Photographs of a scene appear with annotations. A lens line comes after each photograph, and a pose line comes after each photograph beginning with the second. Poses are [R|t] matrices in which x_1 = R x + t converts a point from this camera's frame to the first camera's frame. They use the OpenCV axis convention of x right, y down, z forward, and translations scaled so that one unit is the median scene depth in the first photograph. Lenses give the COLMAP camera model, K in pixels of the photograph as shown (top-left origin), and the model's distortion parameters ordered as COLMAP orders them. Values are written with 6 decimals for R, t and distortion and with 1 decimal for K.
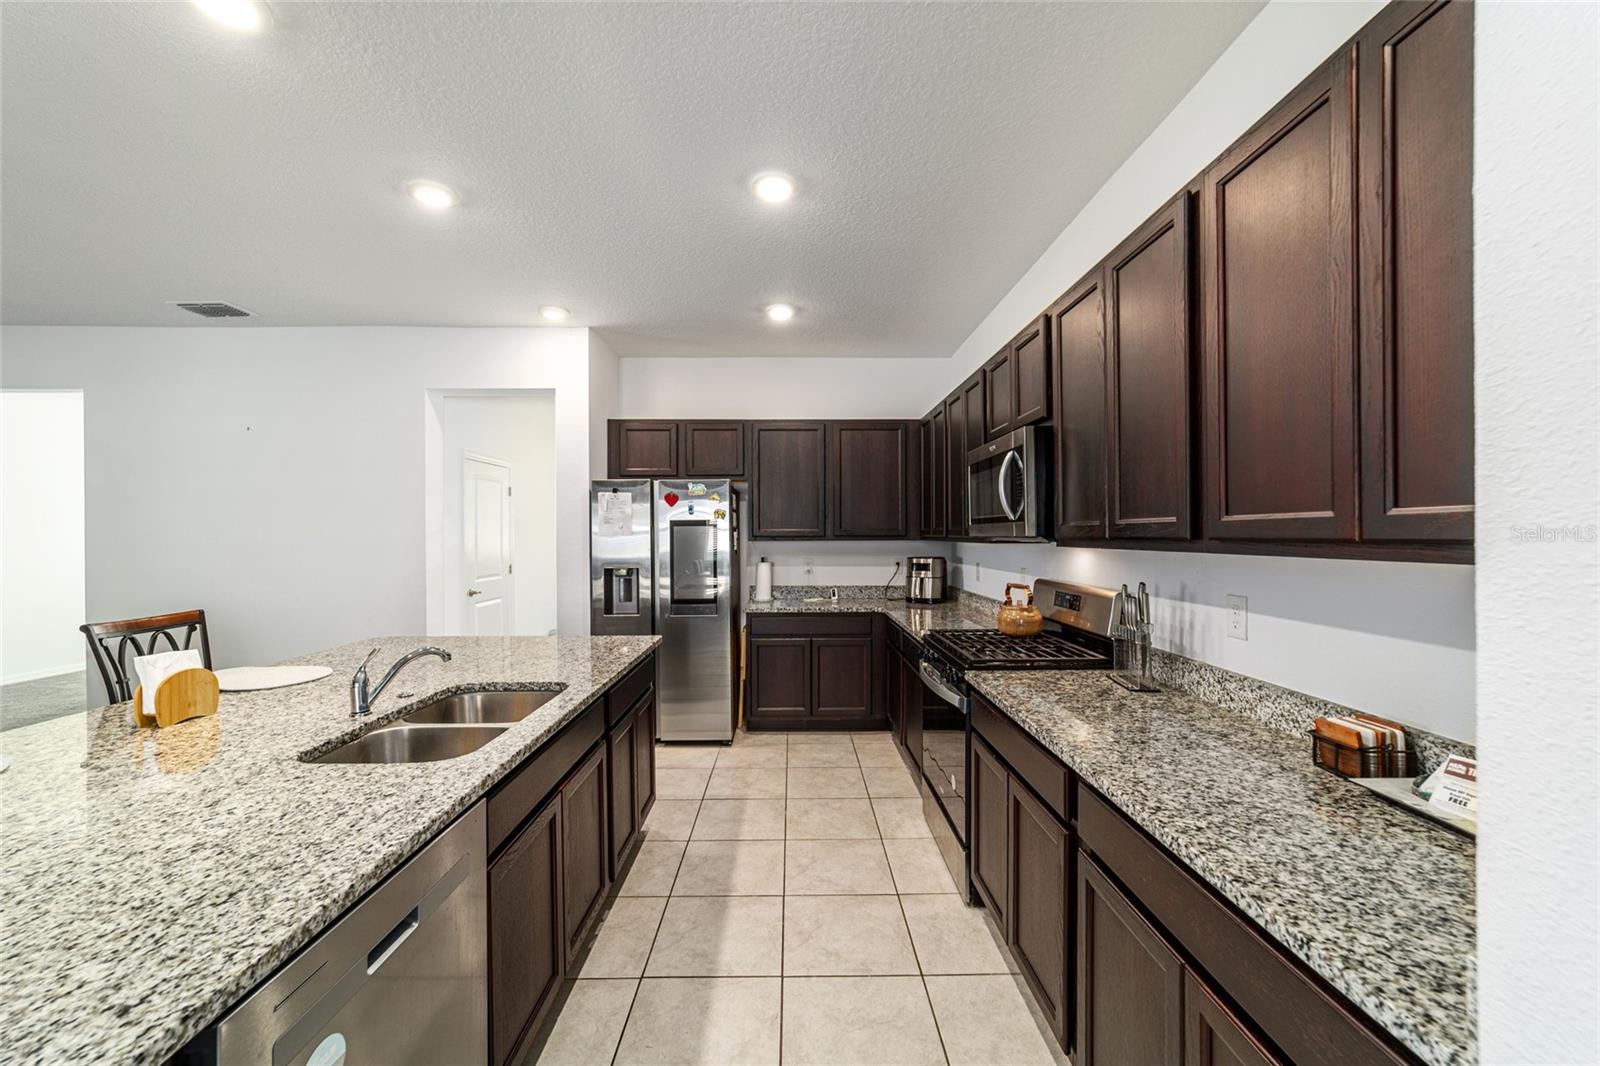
lens RADIAL K [[617.6, 0, 800.0], [0, 617.6, 537.3], [0, 0, 1]] dist [-0.021132, 0.009551]
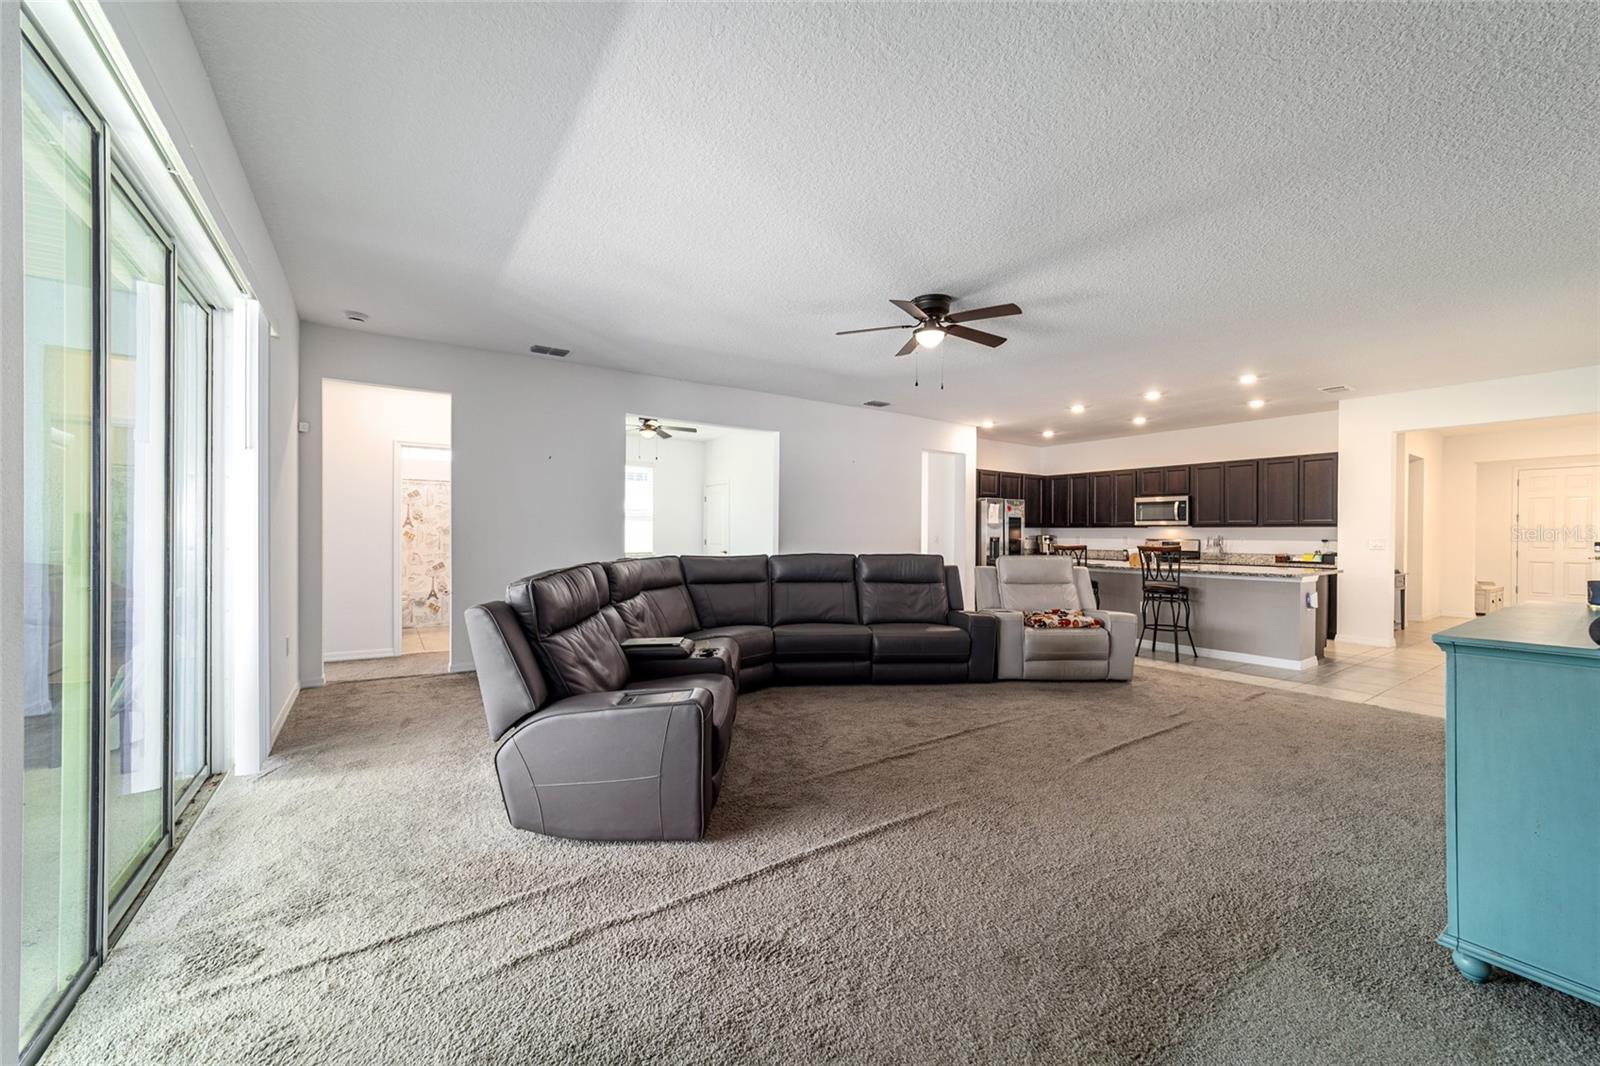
lens RADIAL K [[617.6, 0, 800.0], [0, 617.6, 537.3], [0, 0, 1]] dist [-0.021132, 0.009551]
pose [[0.820643, 0.006465, 0.571404, -2.175535], [-0.007660, 0.999971, -0.000314, 0.055799], [-0.571389, -0.004119, 0.820669, -0.451209]]
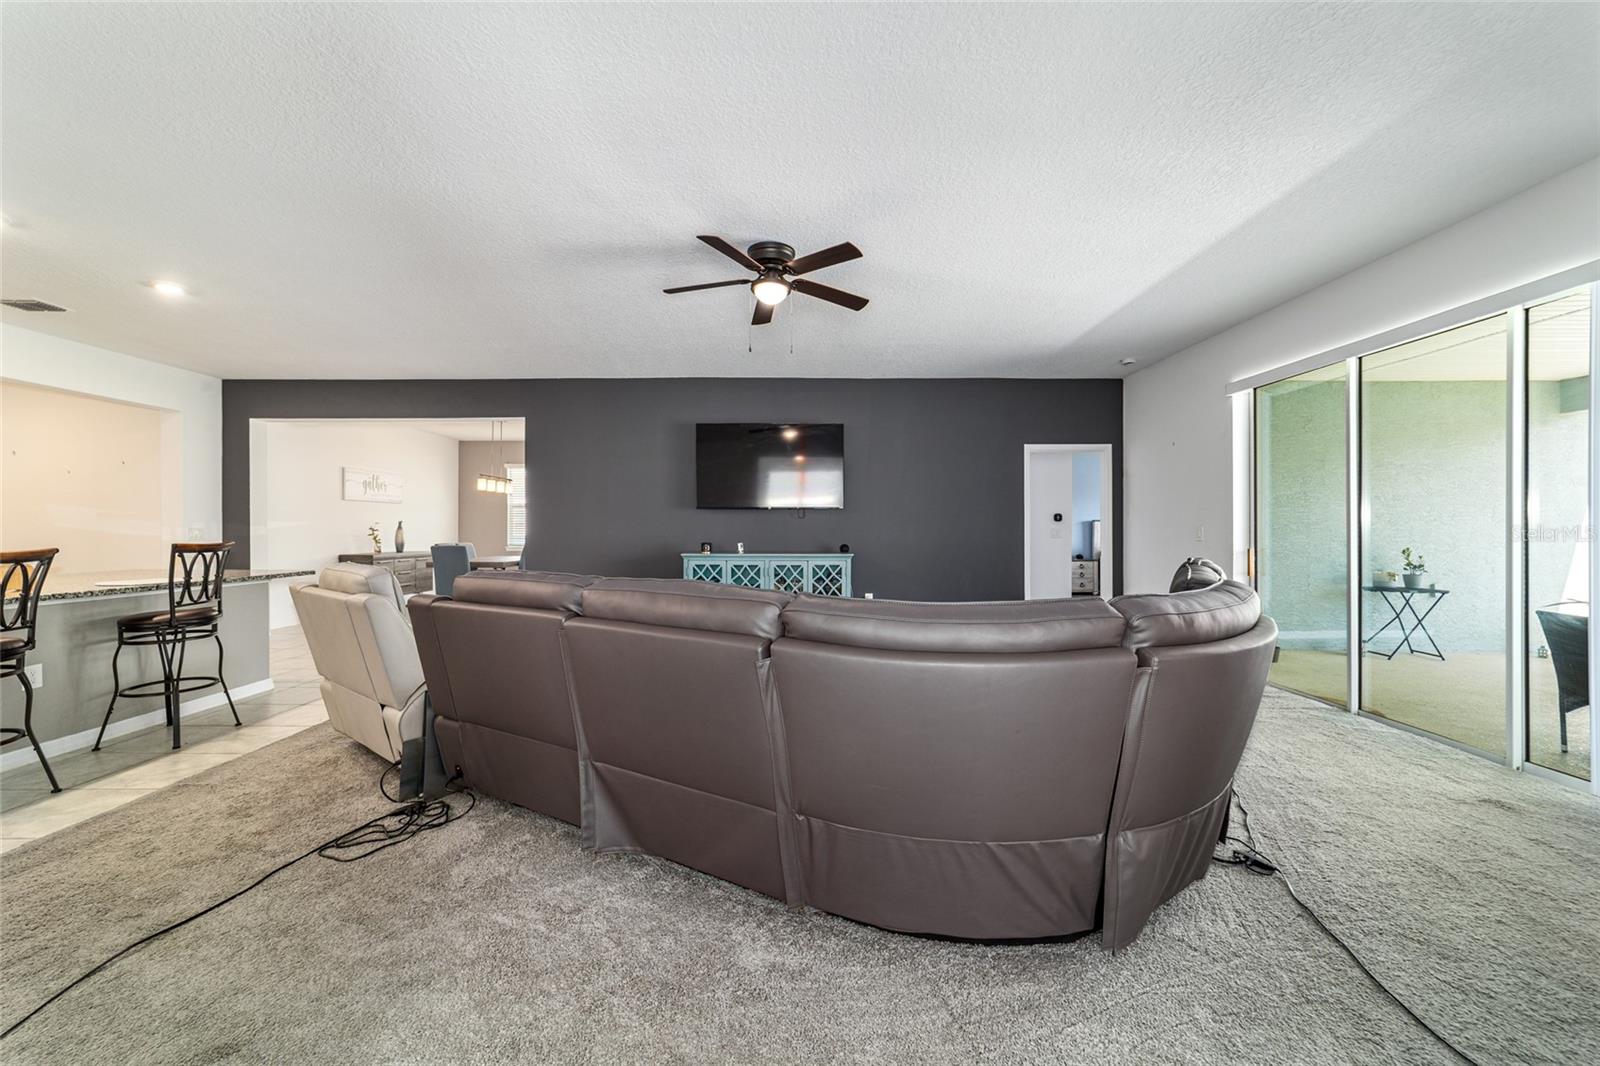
lens RADIAL K [[613.5, 0, 798.3], [0, 613.5, 531.3], [0, 0, 1]] dist [-0.020980, 0.009160]
pose [[-0.999988, 0.003770, 0.003098, -1.436944], [0.003799, 0.999950, 0.009285, 0.048633], [-0.003062, 0.009297, -0.999952, 1.171139]]
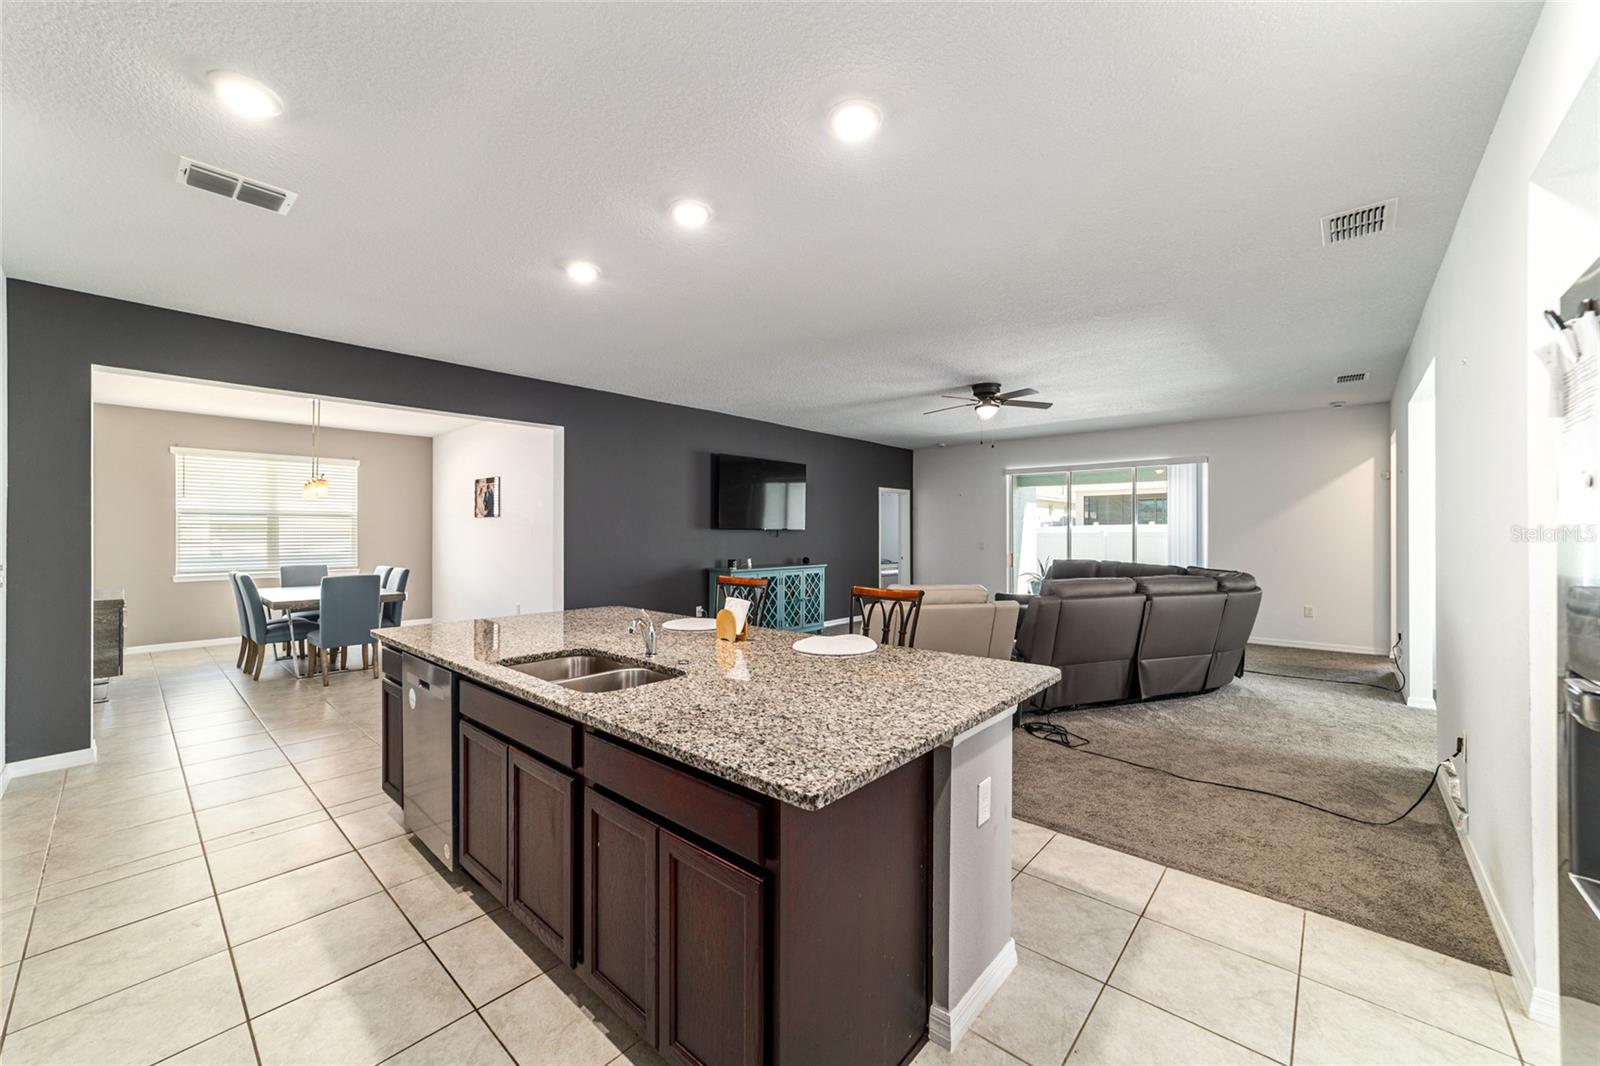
lens RADIAL K [[613.5, 0, 798.3], [0, 613.5, 531.3], [0, 0, 1]] dist [-0.020980, 0.009160]
pose [[-0.662075, 0.002200, -0.749435, 0.027900], [-0.001451, 0.999990, 0.004218, 0.000925], [0.749436, 0.003880, -0.662065, 0.930846]]
